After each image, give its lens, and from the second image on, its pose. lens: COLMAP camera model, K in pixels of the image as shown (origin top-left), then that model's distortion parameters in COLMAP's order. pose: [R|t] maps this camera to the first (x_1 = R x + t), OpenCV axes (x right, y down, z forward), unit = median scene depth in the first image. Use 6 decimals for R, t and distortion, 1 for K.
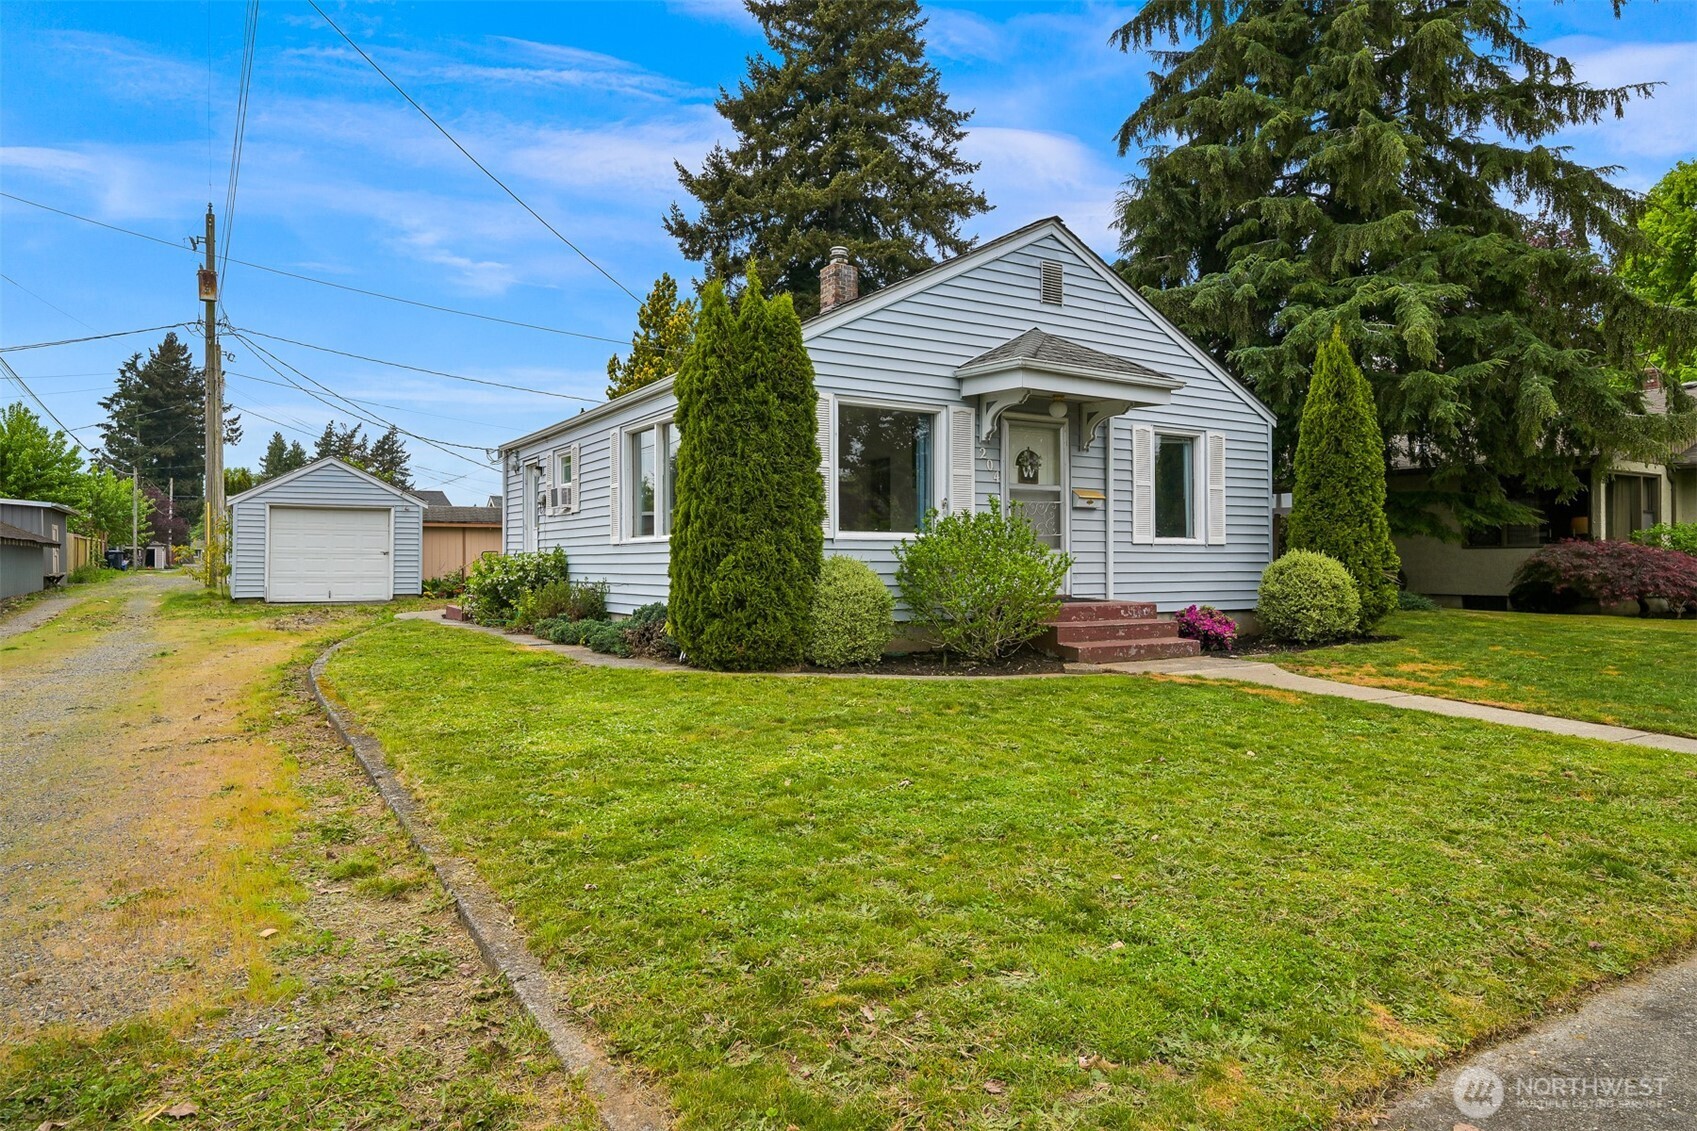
lens RADIAL K [[1044.7, 0, 849.7], [0, 1044.7, 542.8], [0, 0, 1]] dist [-0.002407, 0.001265]
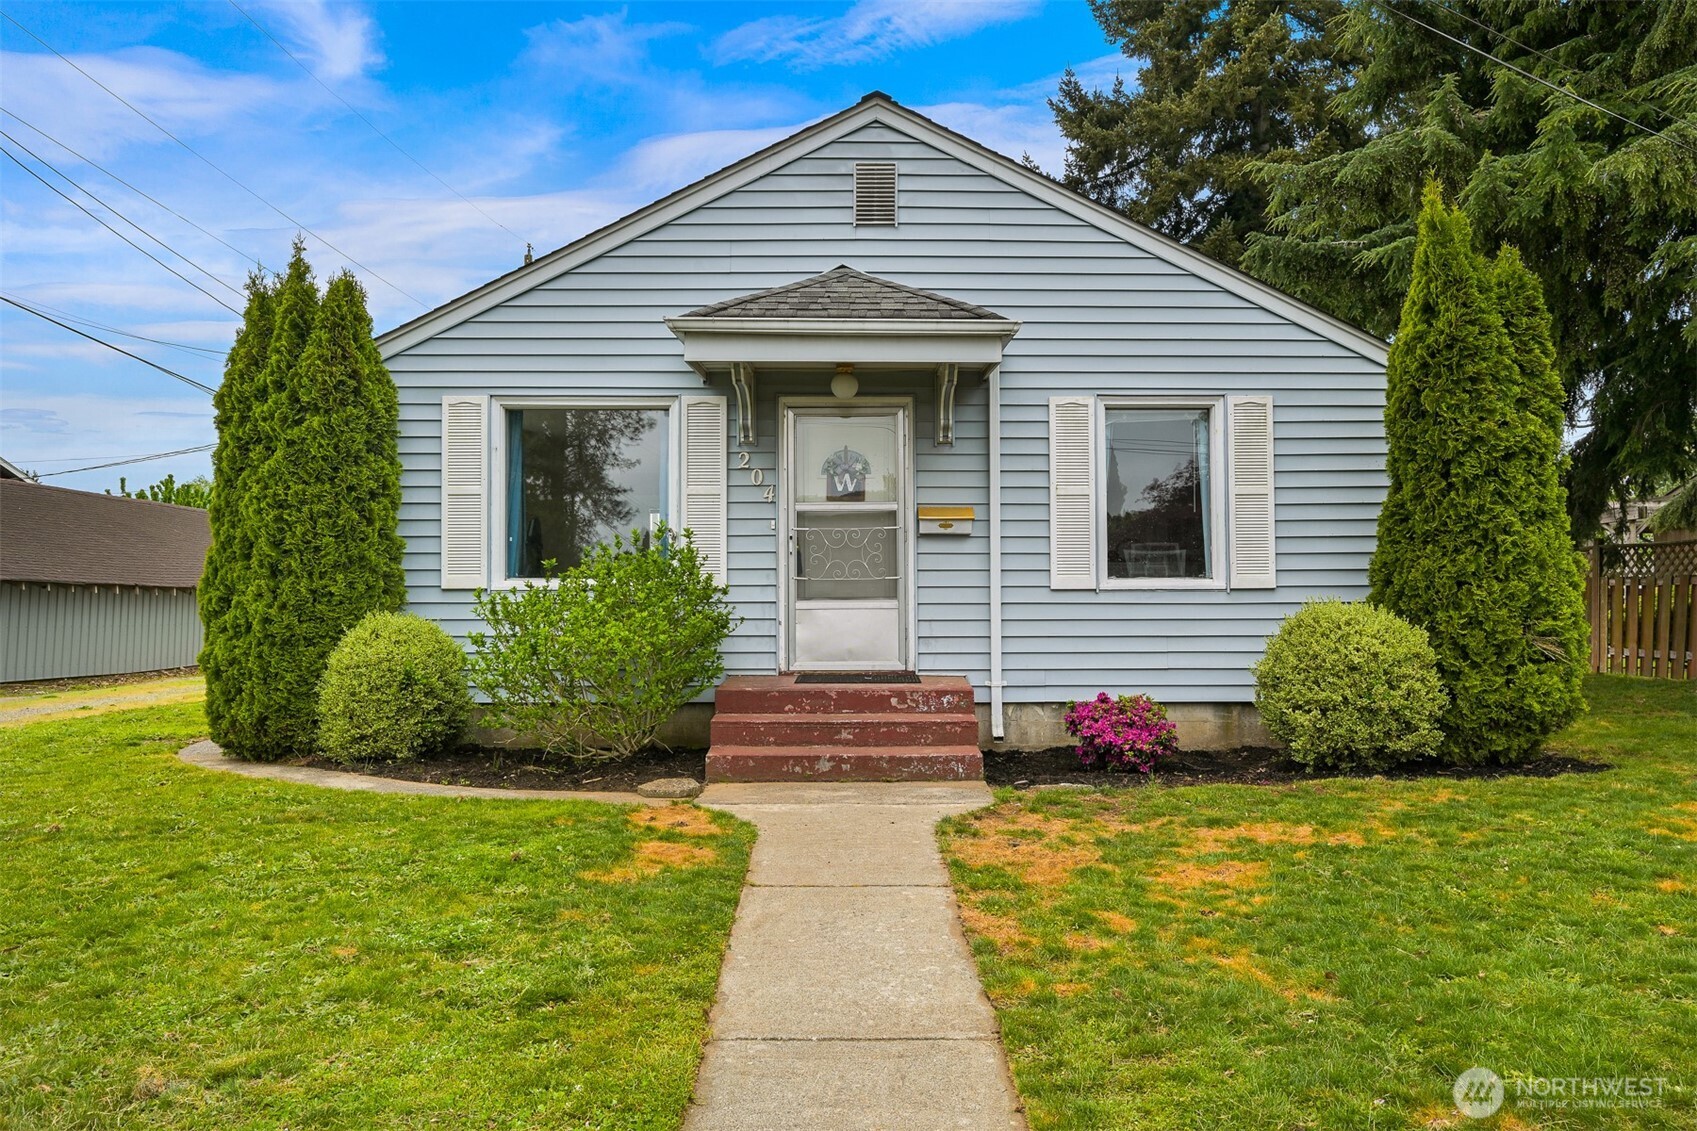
lens RADIAL K [[1283.8, 0, 848.5], [0, 1283.8, 565.5], [0, 0, 1]] dist [-0.005144, 0.002817]
pose [[0.851396, -0.019923, -0.524144, 0.595271], [0.012415, 0.999764, -0.017836, -0.001410], [0.524376, 0.008678, 0.851443, 0.306860]]
